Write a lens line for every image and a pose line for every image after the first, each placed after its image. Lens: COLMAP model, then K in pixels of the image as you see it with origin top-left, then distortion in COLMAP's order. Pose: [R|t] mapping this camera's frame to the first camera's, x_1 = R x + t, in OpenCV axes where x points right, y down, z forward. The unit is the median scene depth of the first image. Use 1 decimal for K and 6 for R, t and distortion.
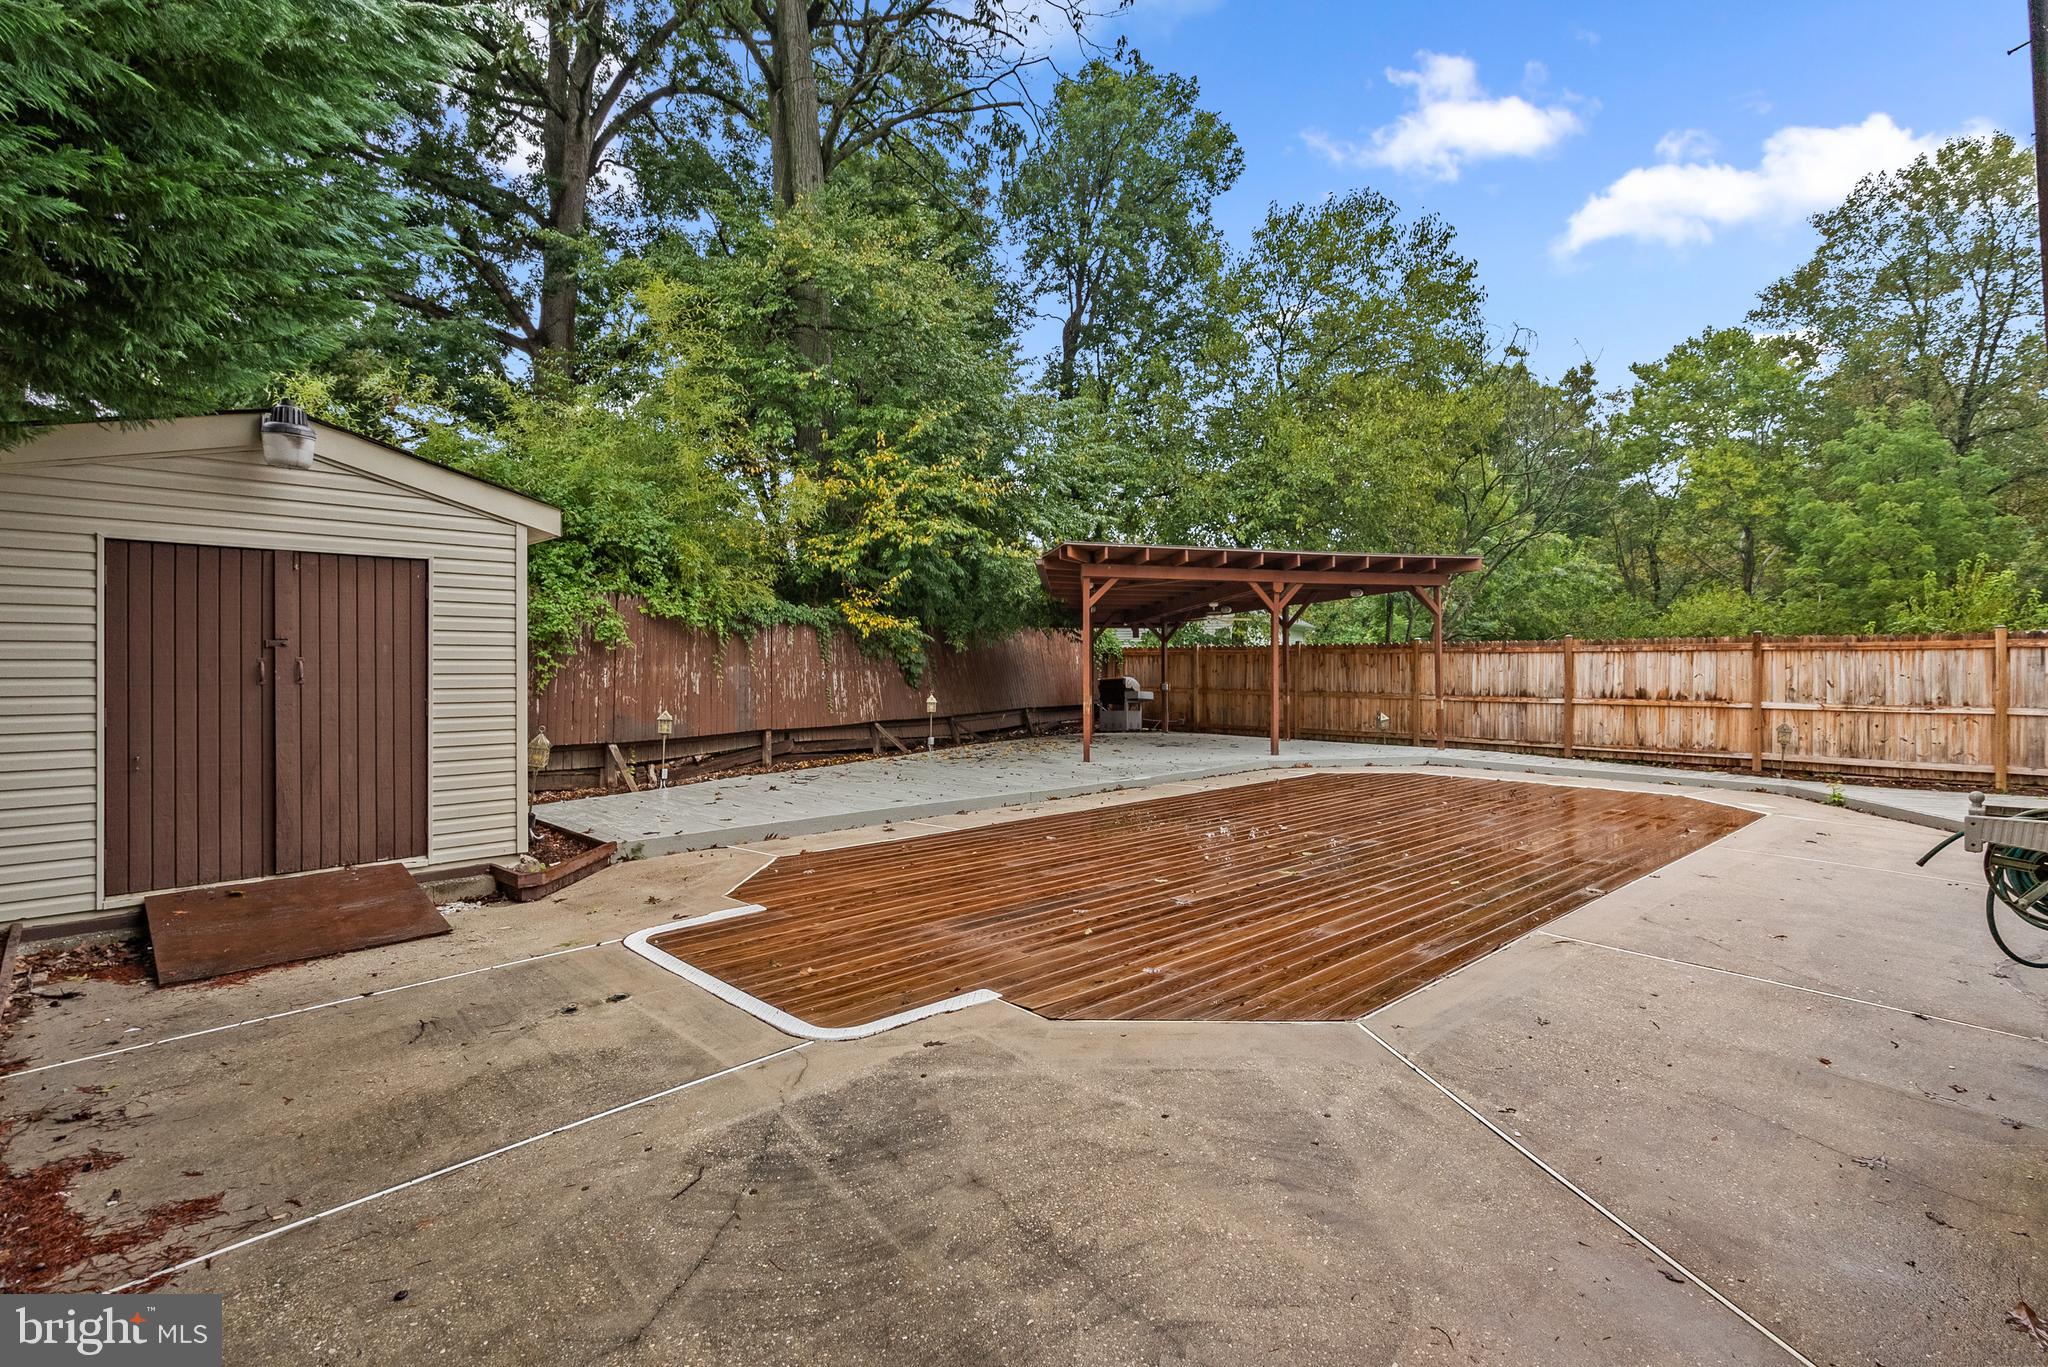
lens RADIAL K [[952.2, 0, 1028.4], [0, 952.2, 667.8], [0, 0, 1]] dist [-0.002502, 0.000838]
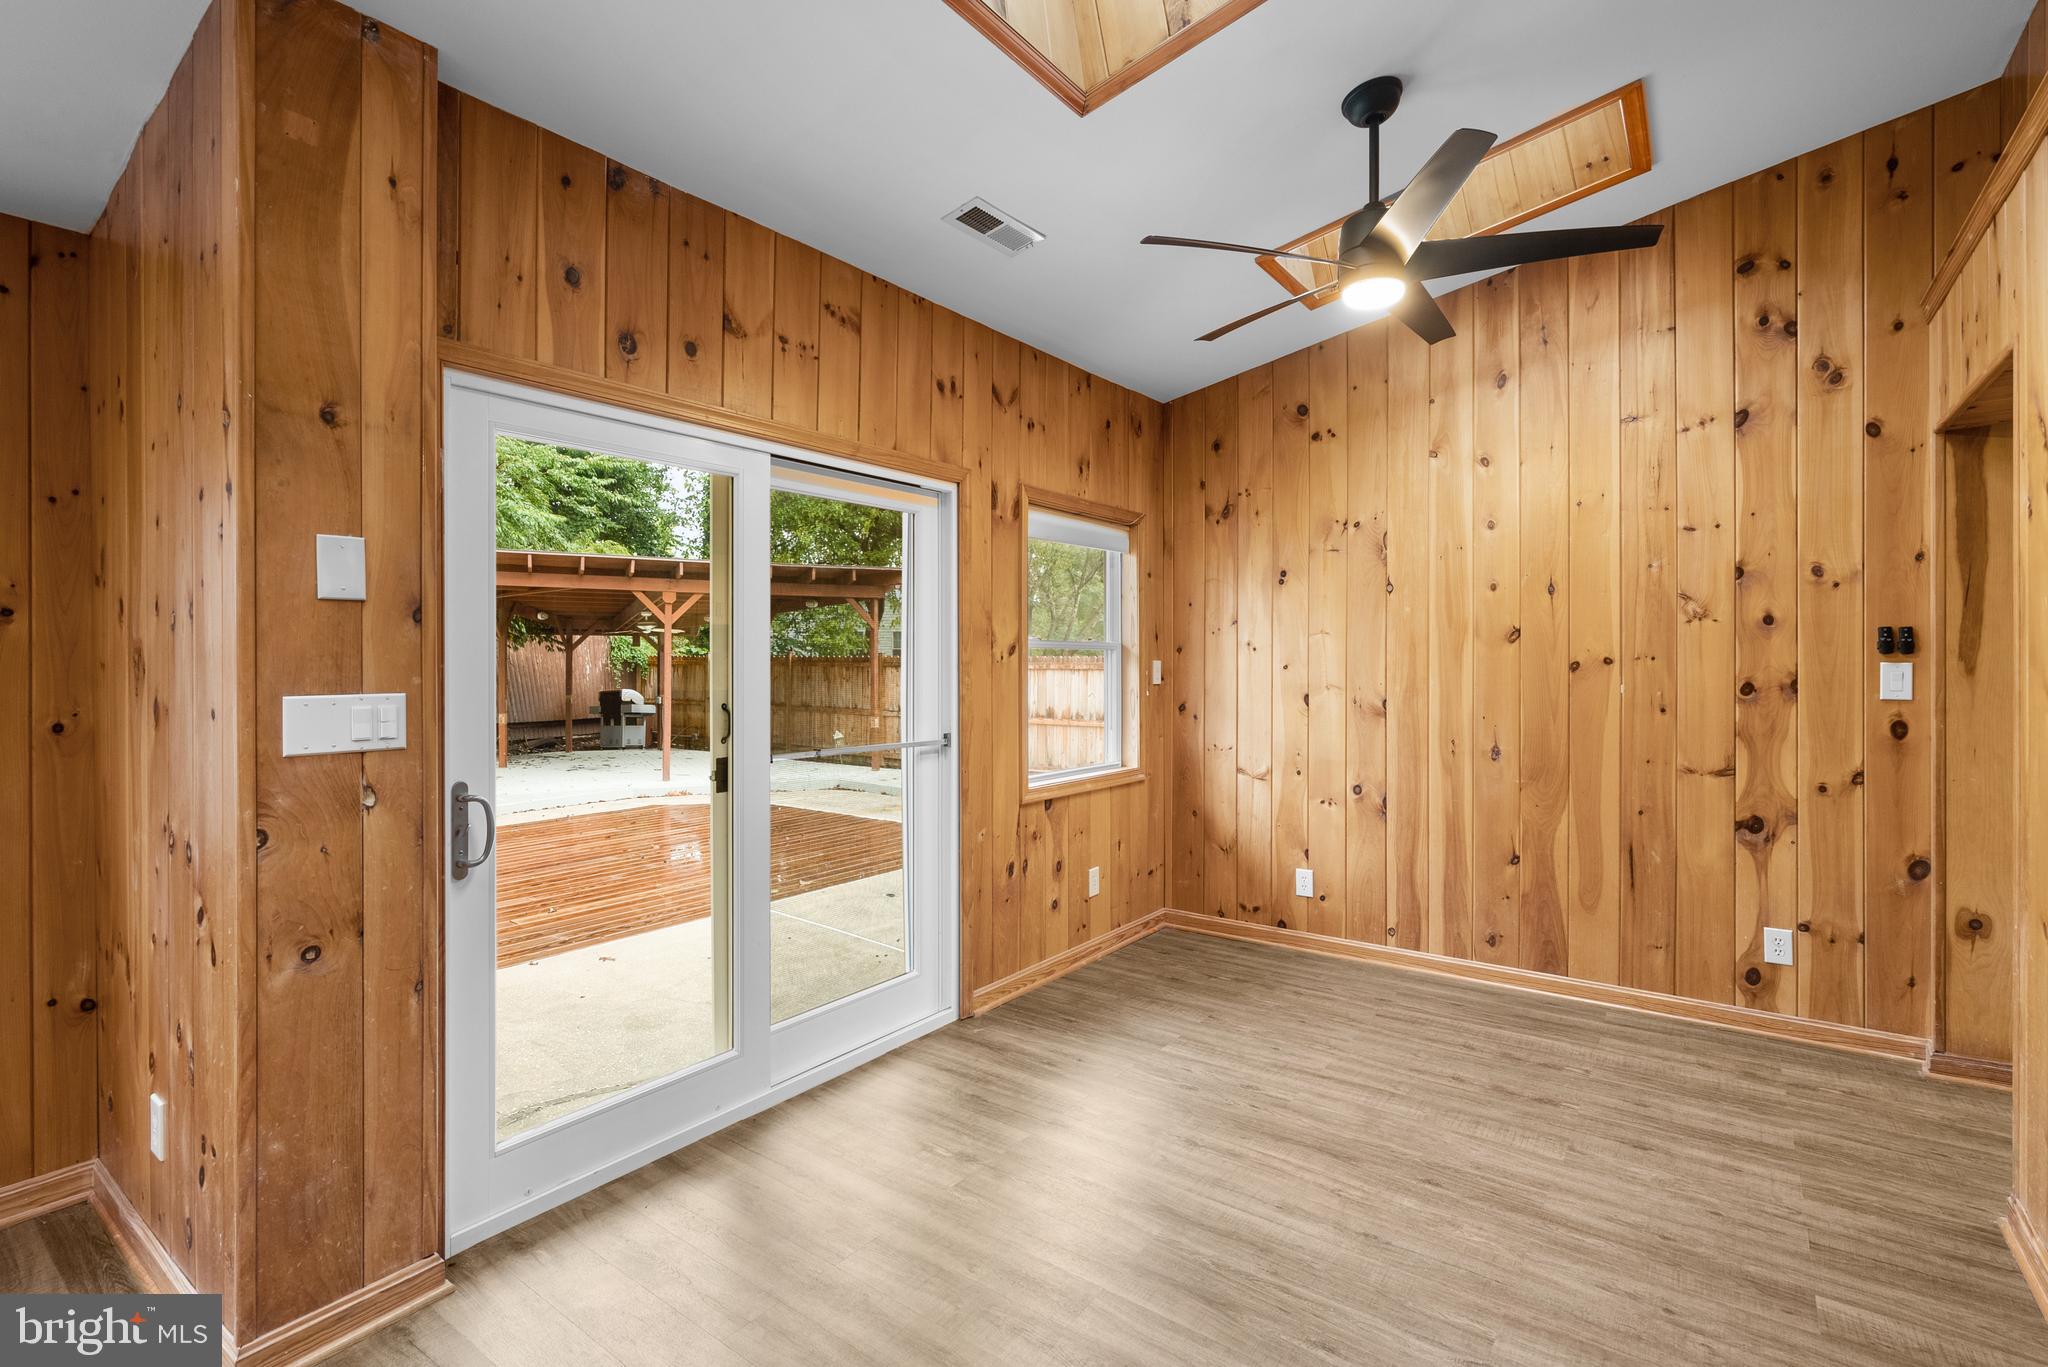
lens RADIAL K [[946.2, 0, 1035.0], [0, 946.2, 657.9], [0, 0, 1]] dist [-0.003330, 0.001775]
pose [[0.980709, 0.005894, 0.195386, 0.443843], [-0.004648, 0.999966, -0.006835, -0.022967], [-0.195420, 0.005795, 0.980703, 0.043836]]
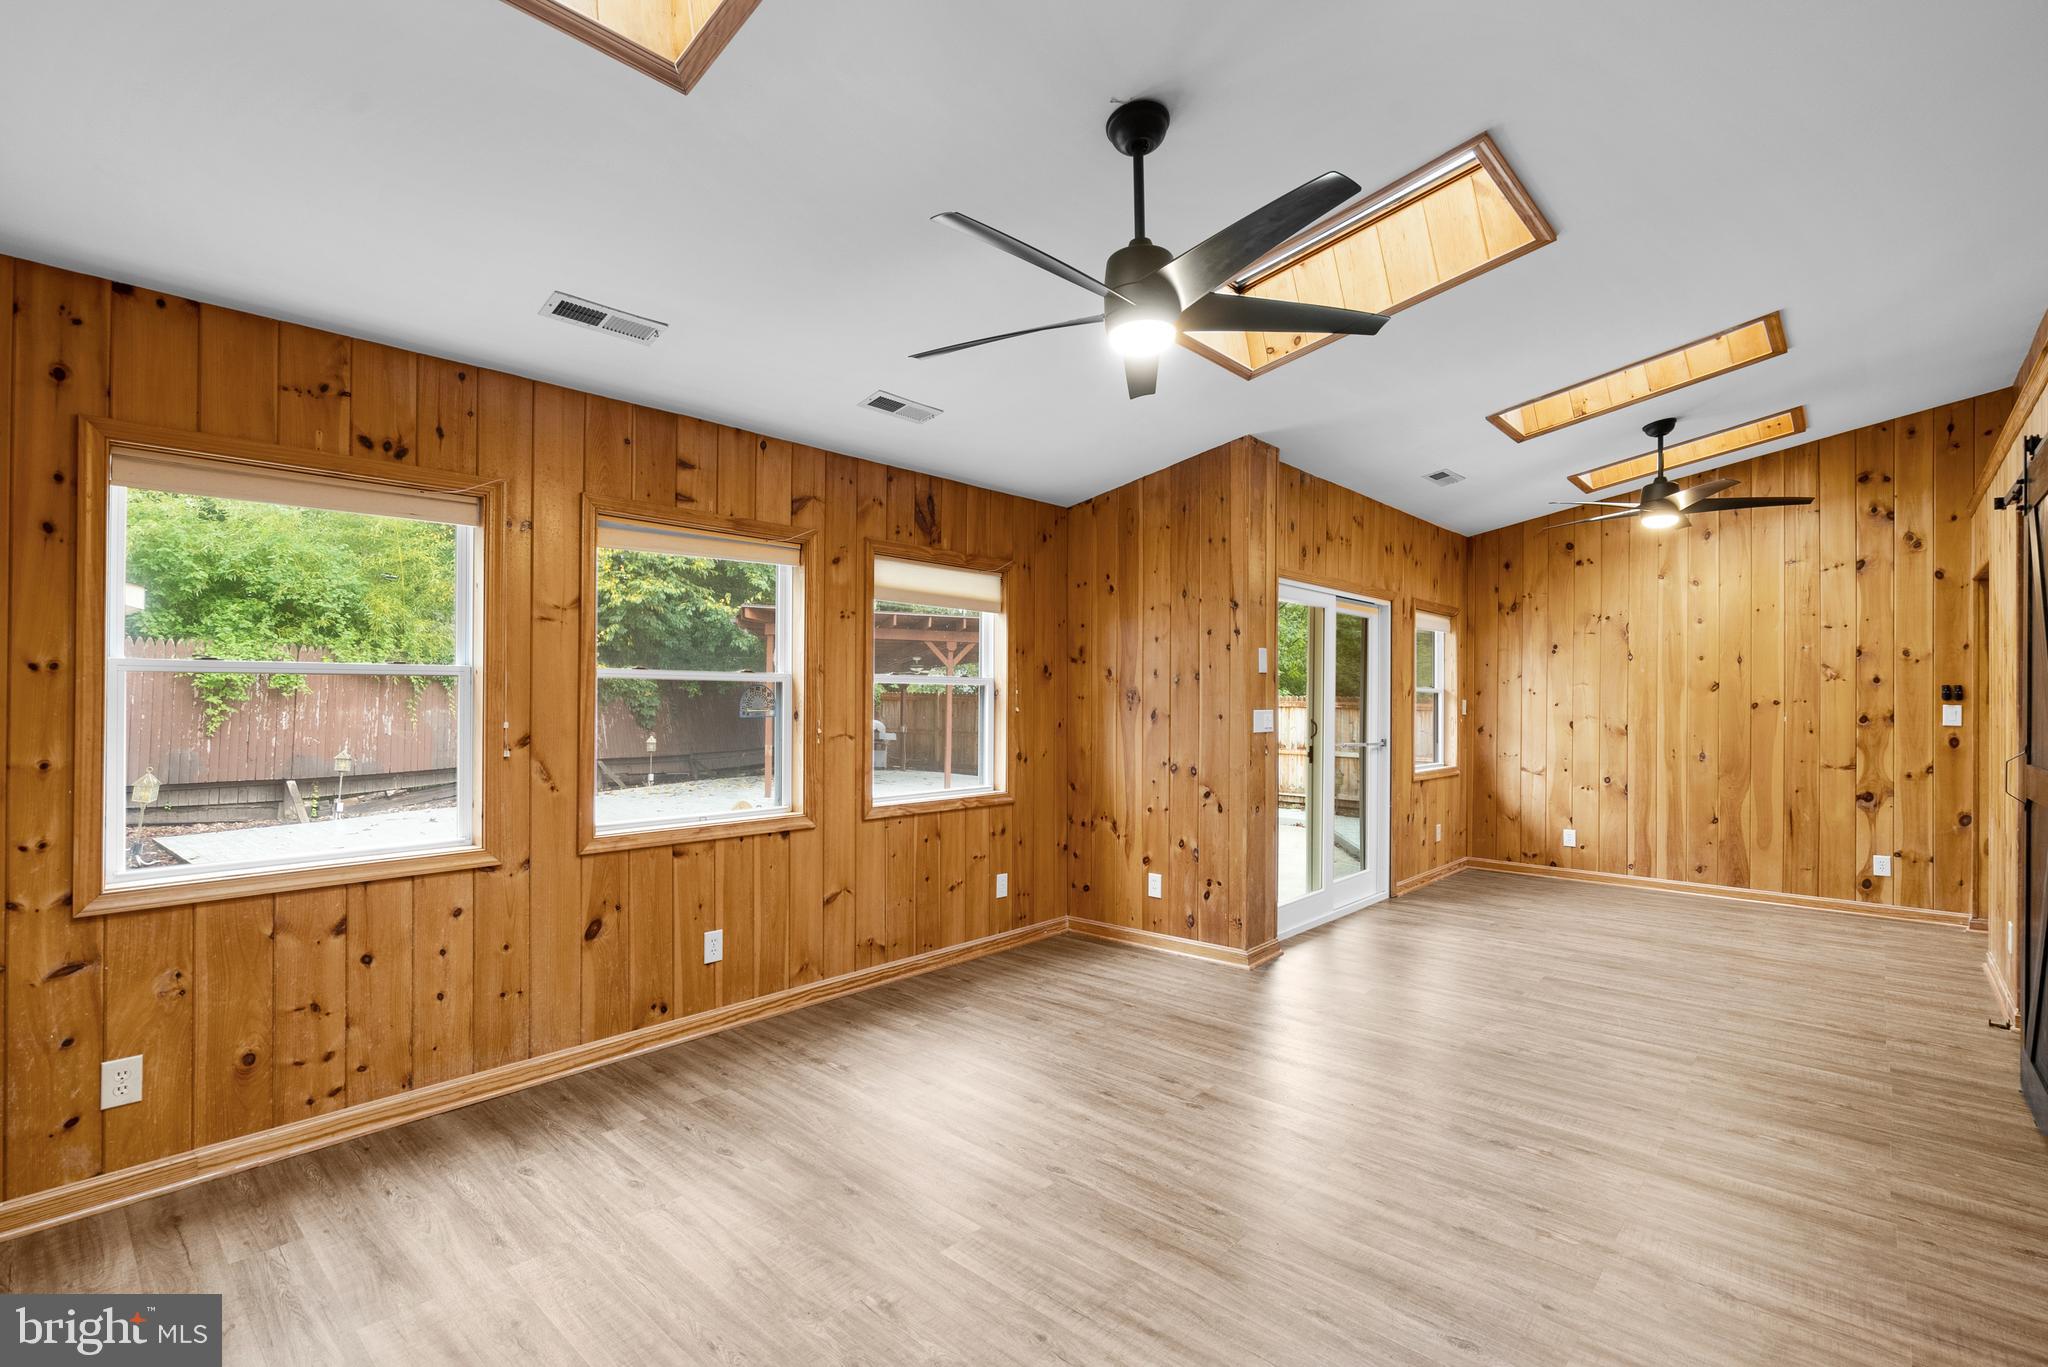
lens RADIAL K [[933.7, 0, 1026.9], [0, 933.7, 688.5], [0, 0, 1]] dist [-0.001773, 0.000120]
pose [[0.995630, 0.015752, 0.092048, 0.258099], [-0.014568, 0.999802, -0.013522, -0.020259], [-0.092243, 0.012122, 0.995663, -0.136042]]
